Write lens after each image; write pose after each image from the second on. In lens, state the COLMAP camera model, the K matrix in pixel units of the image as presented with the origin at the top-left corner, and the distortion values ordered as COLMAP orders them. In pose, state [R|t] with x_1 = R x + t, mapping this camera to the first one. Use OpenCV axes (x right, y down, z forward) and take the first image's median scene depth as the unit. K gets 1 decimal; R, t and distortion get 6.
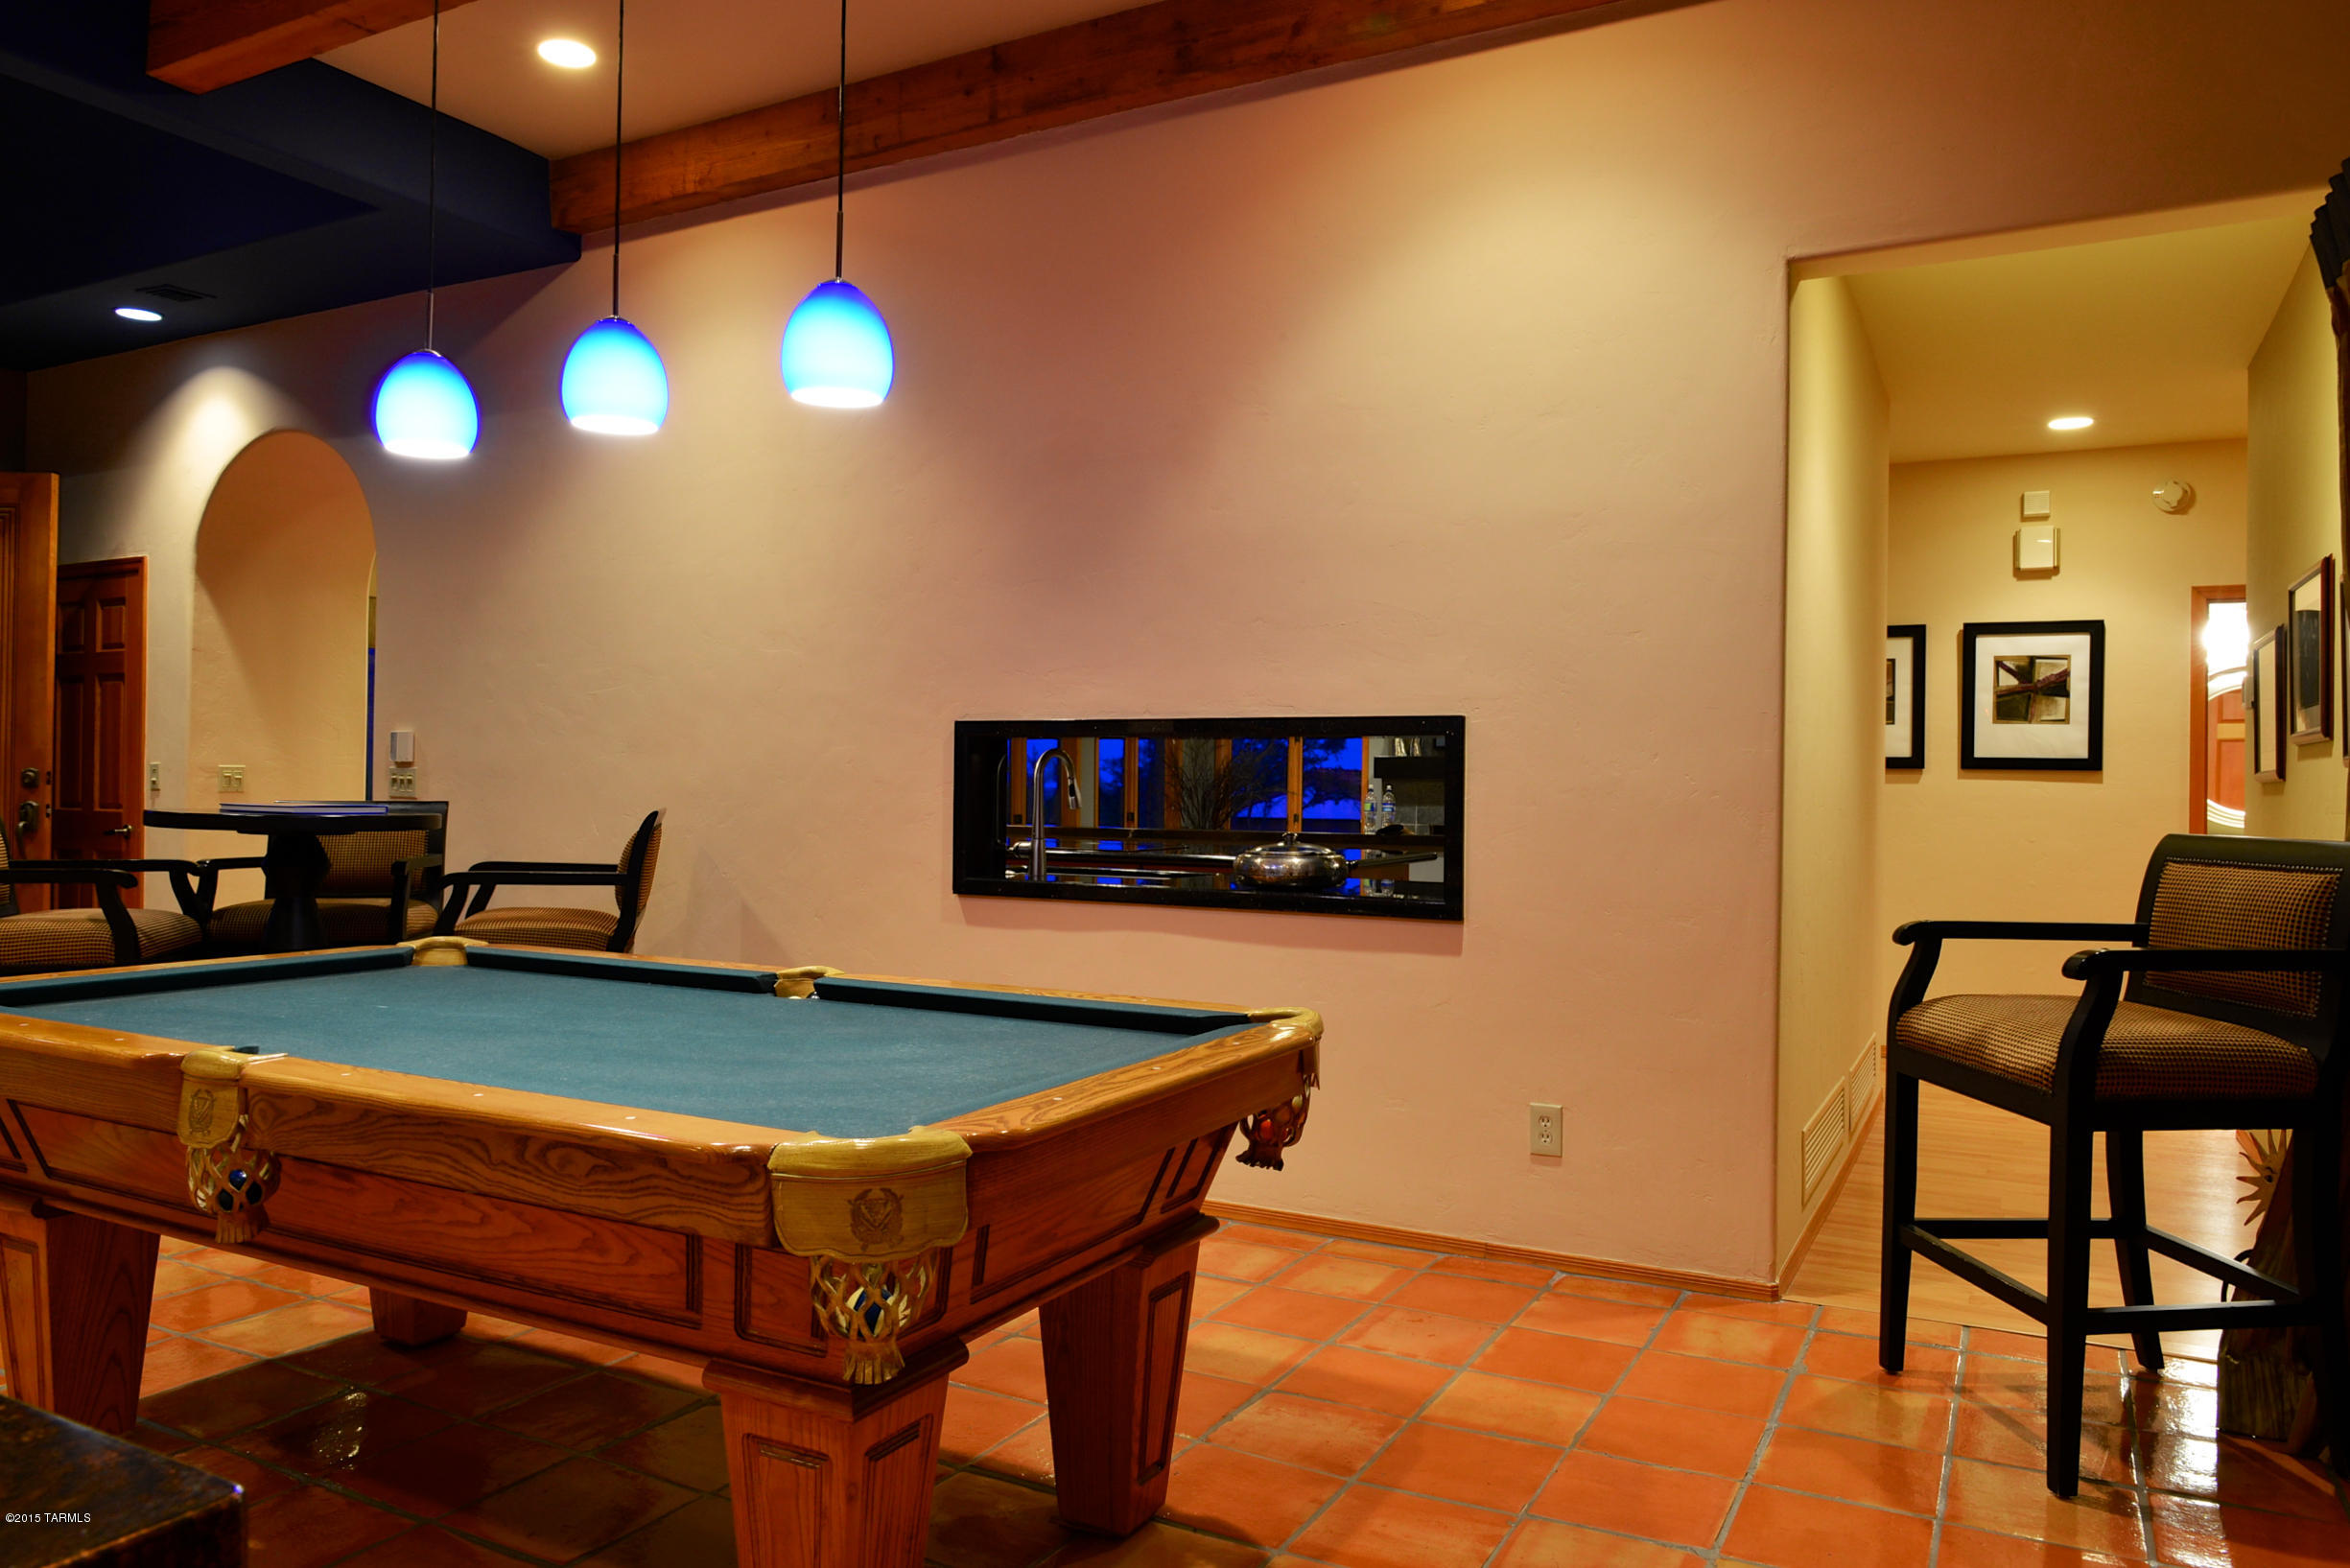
lens RADIAL K [[1638.5, 0, 1173.8], [0, 1638.5, 787.5], [0, 0, 1]] dist [-0.001772, 0.001288]
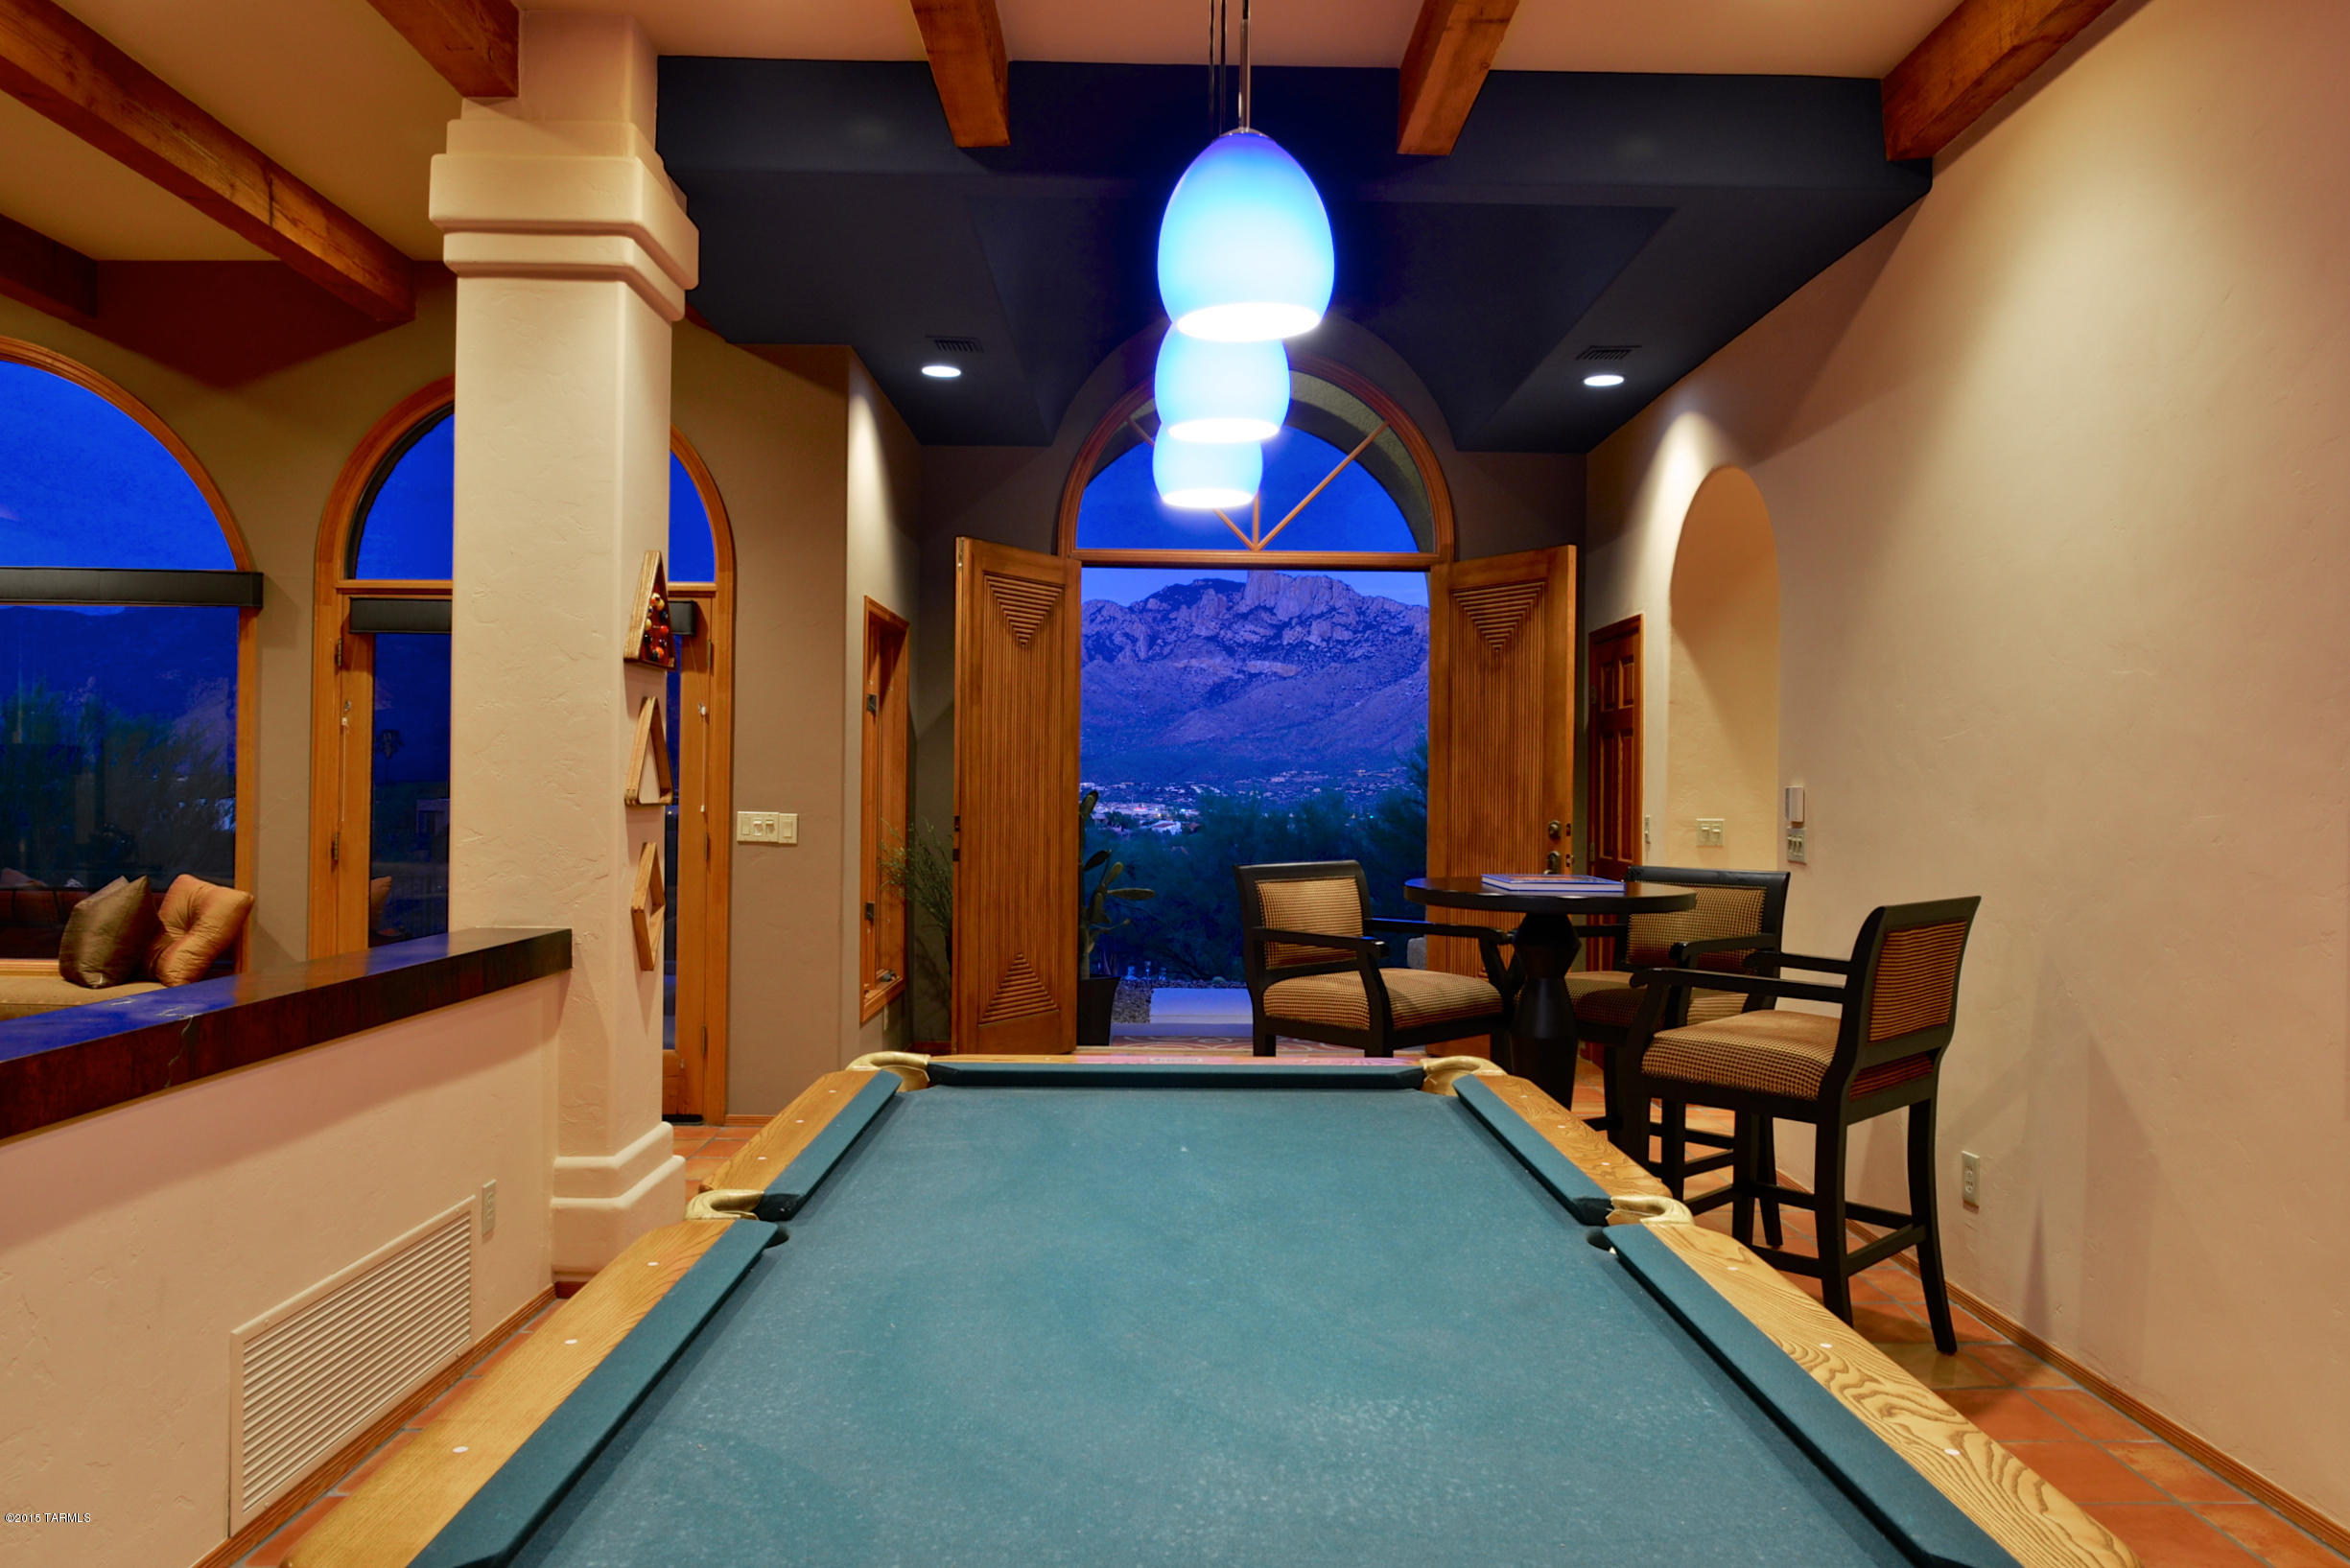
lens RADIAL K [[1638.5, 0, 1176.0], [0, 1638.5, 773.1], [0, 0, 1]] dist [-0.001772, 0.001288]
pose [[0.492535, -0.015735, -0.870150, 0.117226], [-0.004688, 0.999774, -0.020732, -0.019822], [0.870280, 0.014291, 0.492350, 0.252621]]
